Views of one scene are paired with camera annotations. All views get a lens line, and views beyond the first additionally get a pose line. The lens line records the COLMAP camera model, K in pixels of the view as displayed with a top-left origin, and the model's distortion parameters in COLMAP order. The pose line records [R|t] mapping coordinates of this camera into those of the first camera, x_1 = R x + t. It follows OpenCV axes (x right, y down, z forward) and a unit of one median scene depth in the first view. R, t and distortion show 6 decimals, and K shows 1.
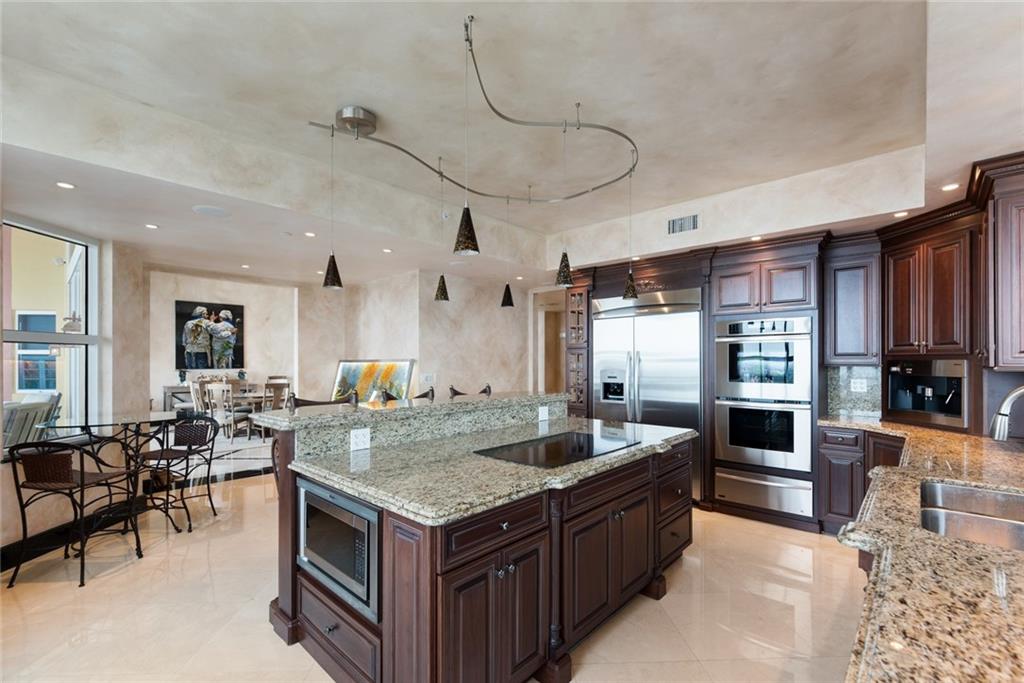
lens RADIAL K [[443.5, 0, 510.0], [0, 443.5, 360.3], [0, 0, 1]] dist [0.000809, 0.000034]
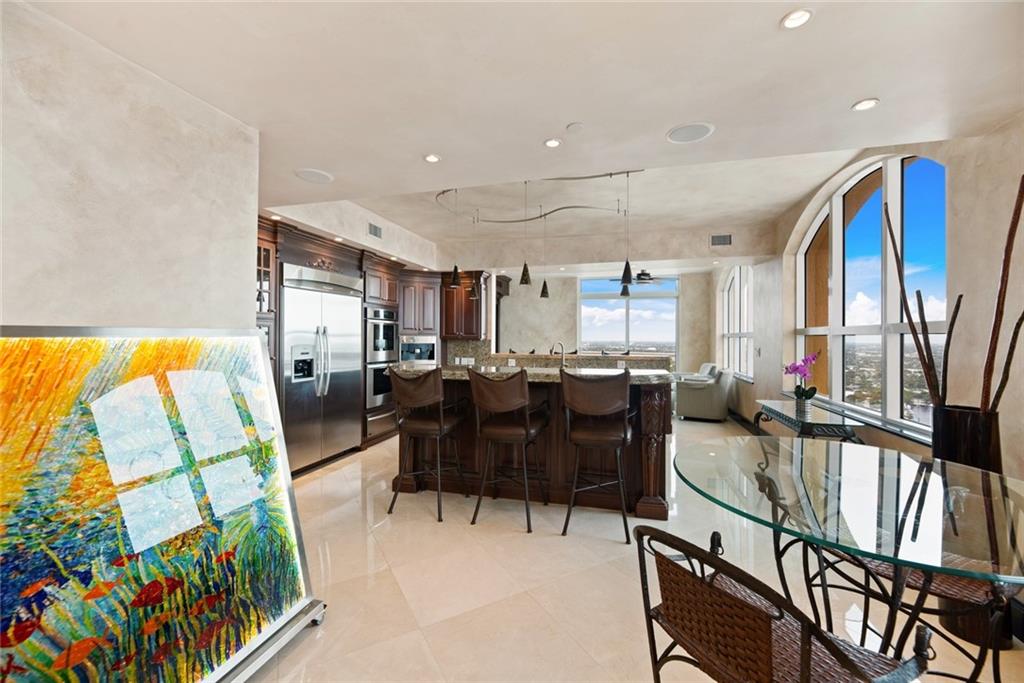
lens RADIAL K [[415.7, 0, 512.0], [0, 415.7, 341.5], [0, 0, 1]] dist [-0.000057, 0.000003]
pose [[-0.475392, -0.011324, 0.879701, -0.772573], [-0.003225, 0.999933, 0.011129, 0.002660], [-0.879768, 0.002453, -0.475396, 1.080474]]
